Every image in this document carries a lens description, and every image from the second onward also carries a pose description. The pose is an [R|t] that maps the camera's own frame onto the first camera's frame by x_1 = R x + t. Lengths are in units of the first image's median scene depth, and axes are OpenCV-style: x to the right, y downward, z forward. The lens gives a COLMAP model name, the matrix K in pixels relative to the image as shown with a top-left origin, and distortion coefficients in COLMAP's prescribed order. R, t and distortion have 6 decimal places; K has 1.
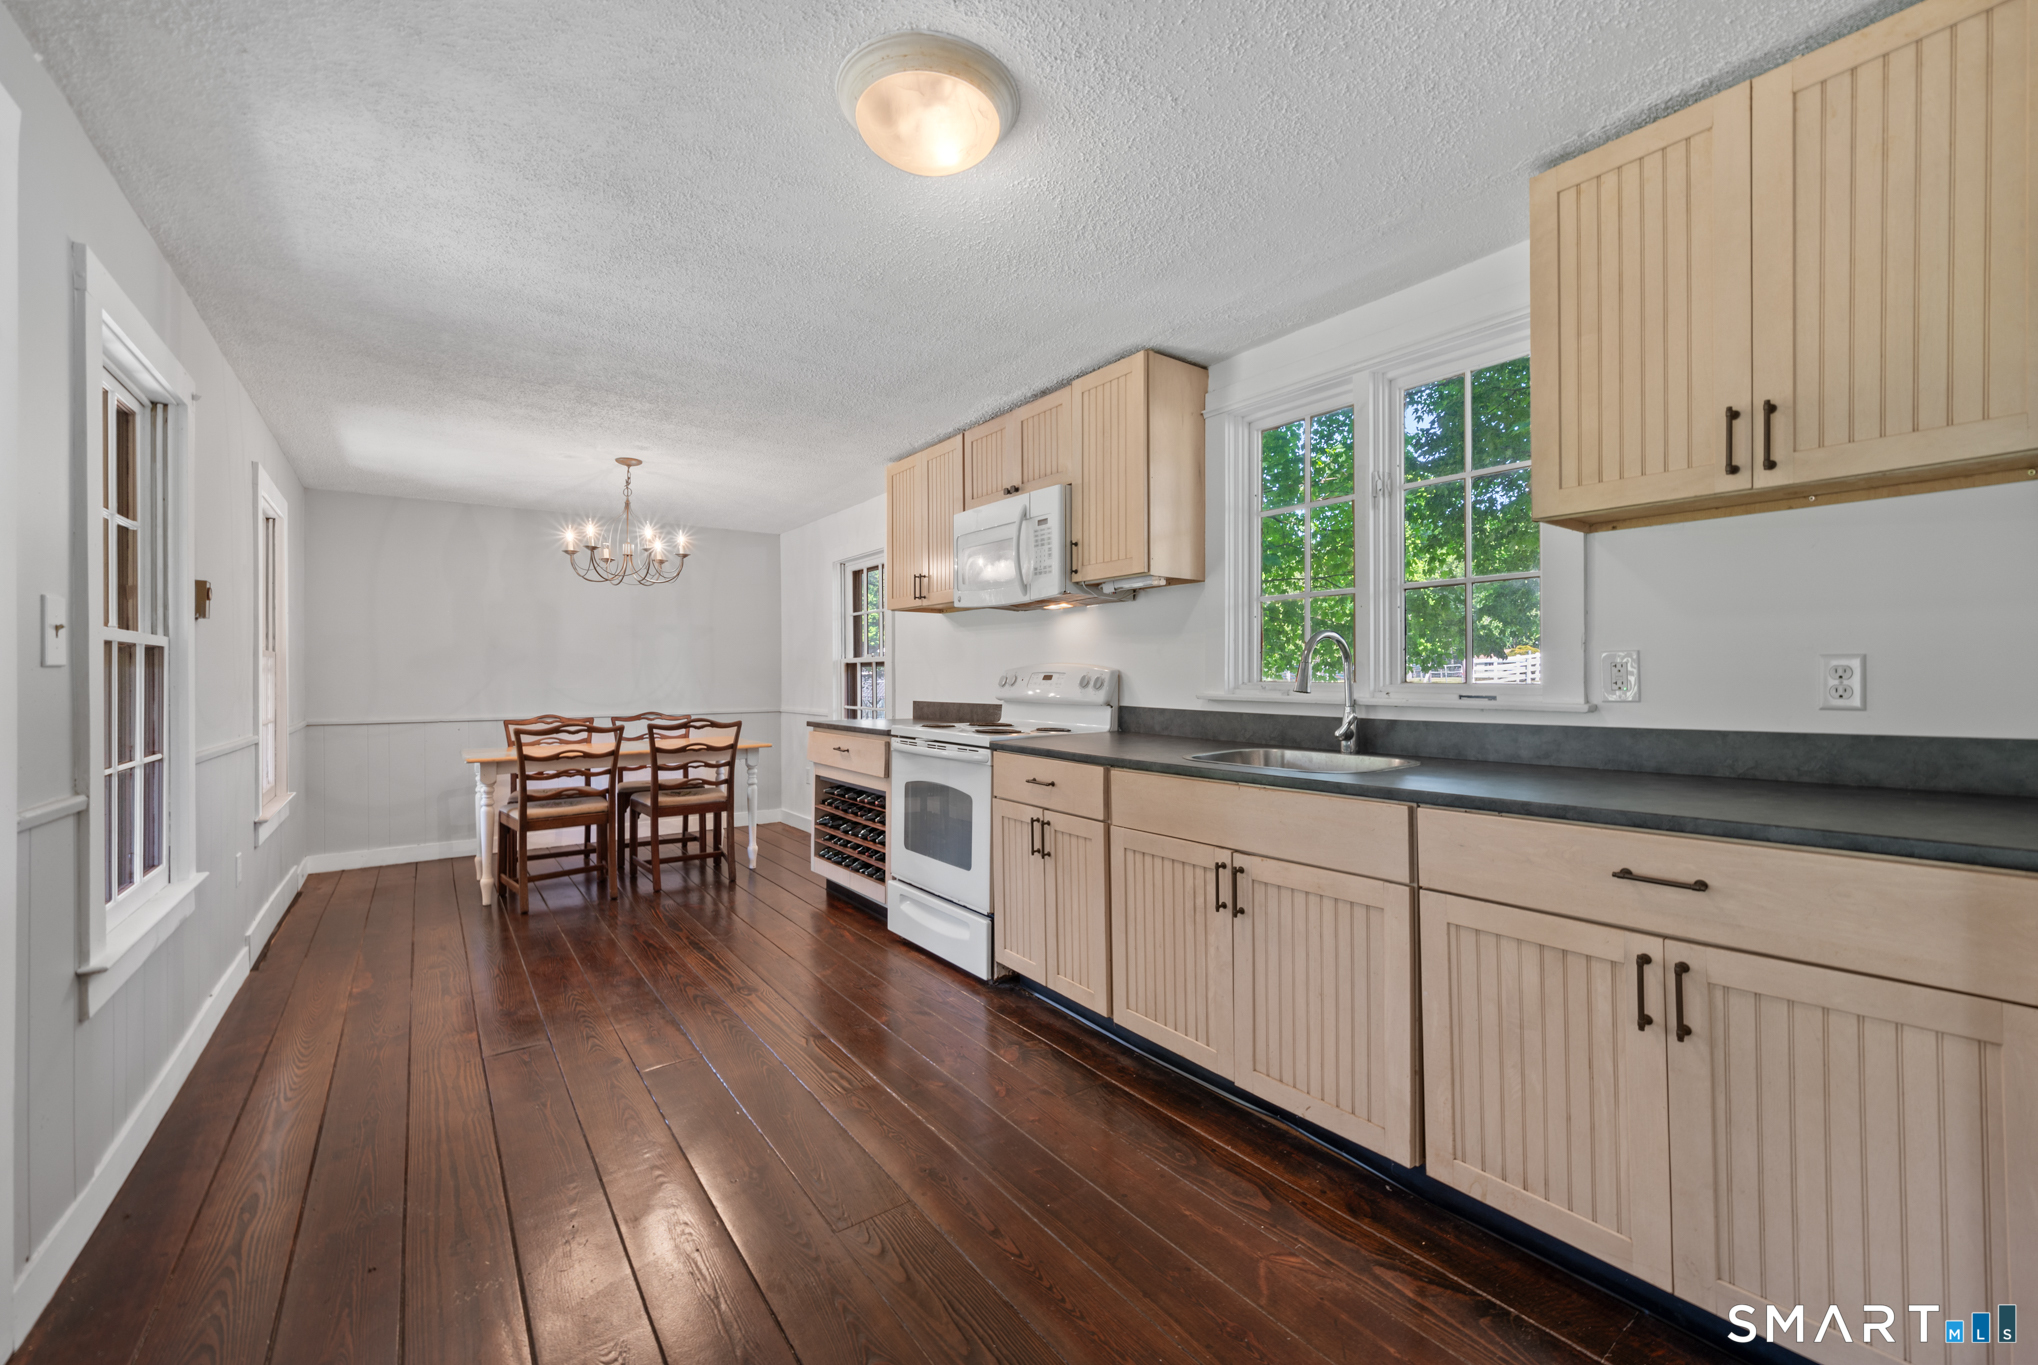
lens RADIAL K [[809.5, 0, 1024.8], [0, 809.5, 678.3], [0, 0, 1]] dist [-0.001600, -0.000951]
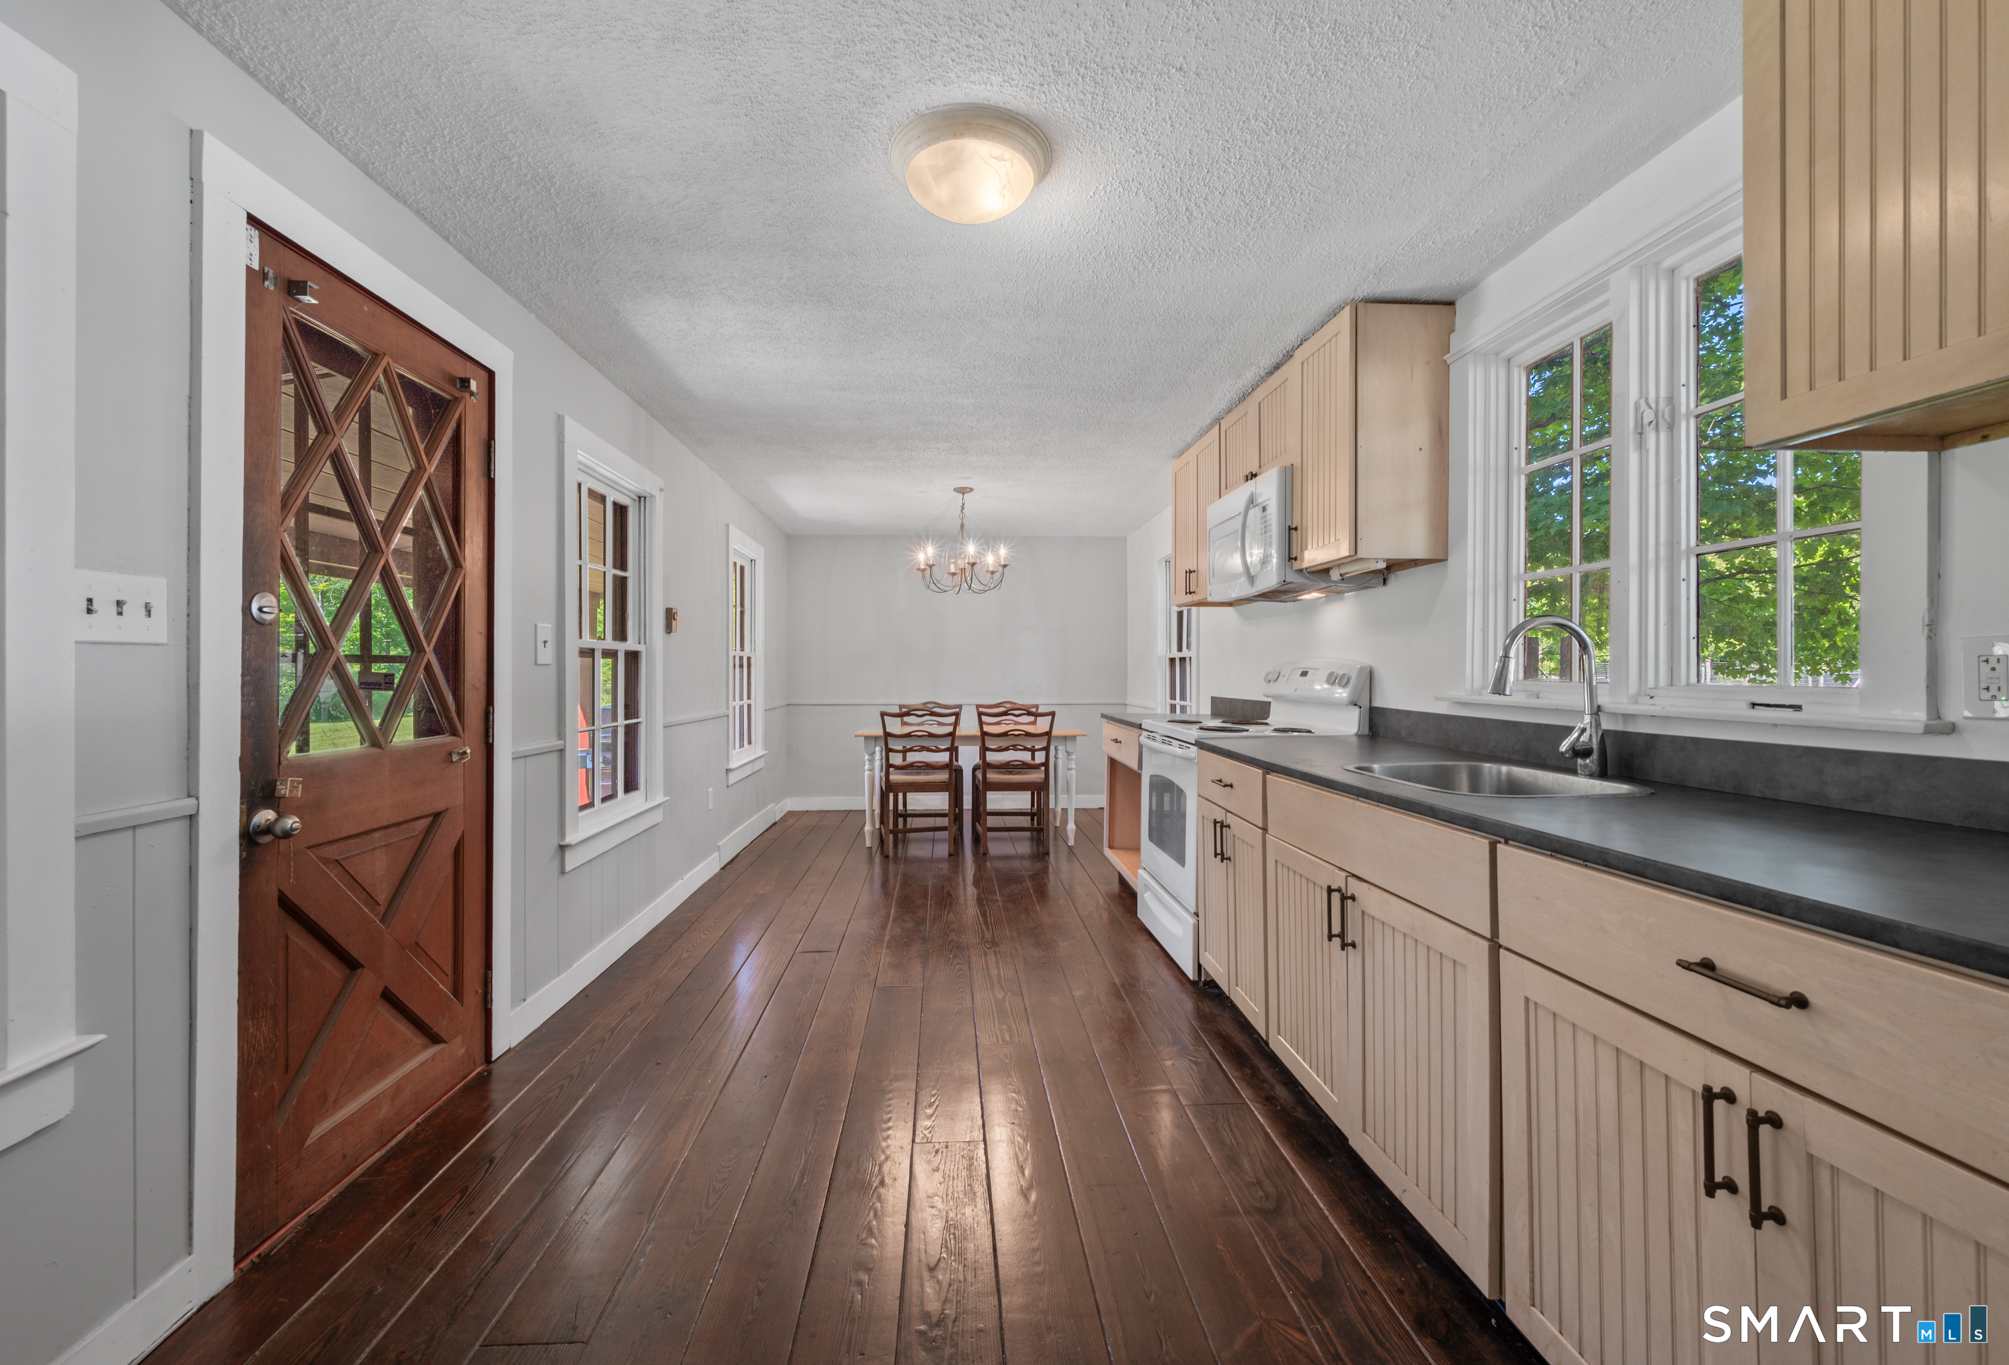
lens RADIAL K [[810.9, 0, 999.2], [0, 810.9, 675.1], [0, 0, 1]] dist [0.000312, -0.000134]
pose [[0.835238, 0.006594, -0.549849, 0.326734], [-0.004113, 0.999975, 0.005744, -0.003764], [0.549873, -0.002536, 0.835244, 0.049632]]
